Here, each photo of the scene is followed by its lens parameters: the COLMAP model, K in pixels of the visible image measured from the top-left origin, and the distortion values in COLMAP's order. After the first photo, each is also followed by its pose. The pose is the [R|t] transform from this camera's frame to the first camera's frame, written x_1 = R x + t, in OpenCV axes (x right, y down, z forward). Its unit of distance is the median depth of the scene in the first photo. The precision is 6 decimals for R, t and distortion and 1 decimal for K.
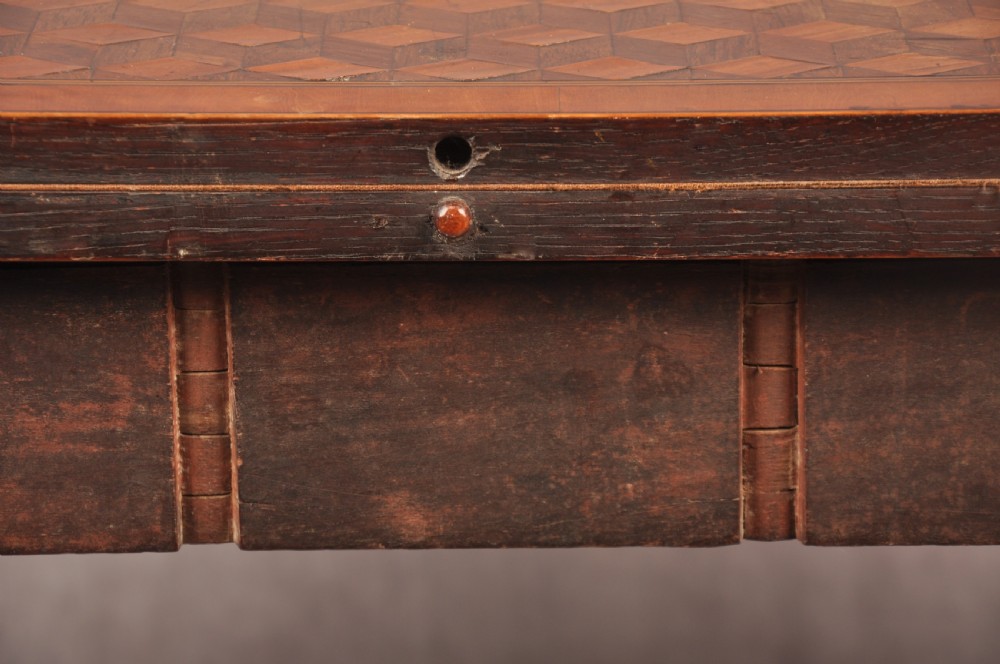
lens RADIAL K [[4006.1, 0, 500.0], [0, 4006.1, 332.0], [0, 0, 1]] dist [1.204873, 0.388262]
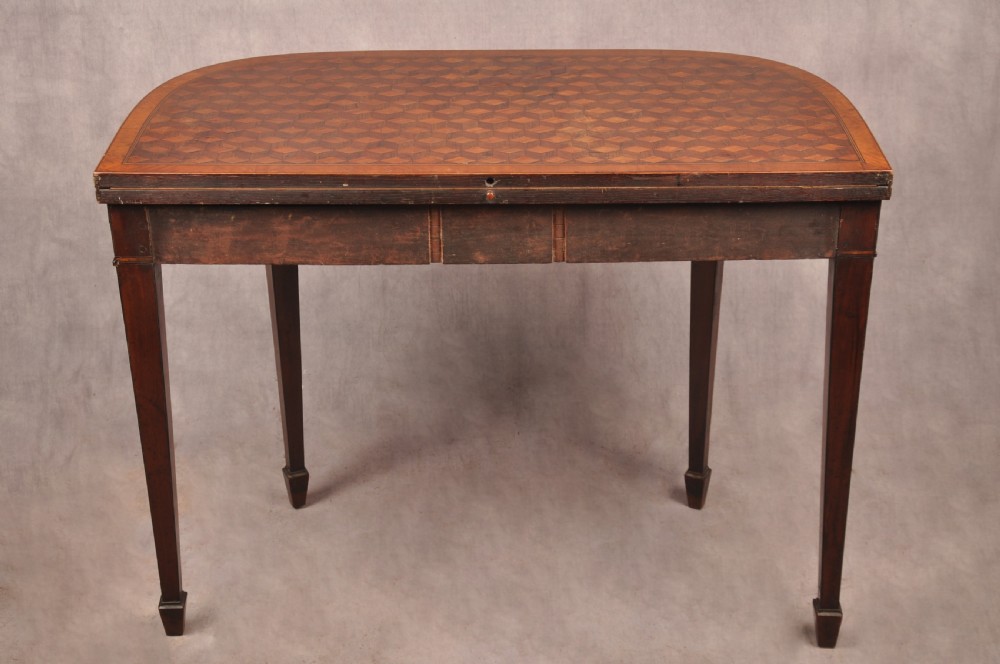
lens RADIAL K [[1686.6, 0, 500.0], [0, 1686.6, 332.0], [0, 0, 1]] dist [-0.014486, -0.128829]
pose [[0.999993, -0.000350, 0.003629, -0.007116], [-0.000120, 0.991677, 0.128751, -0.117648], [-0.003644, -0.128751, 0.991670, -0.918701]]
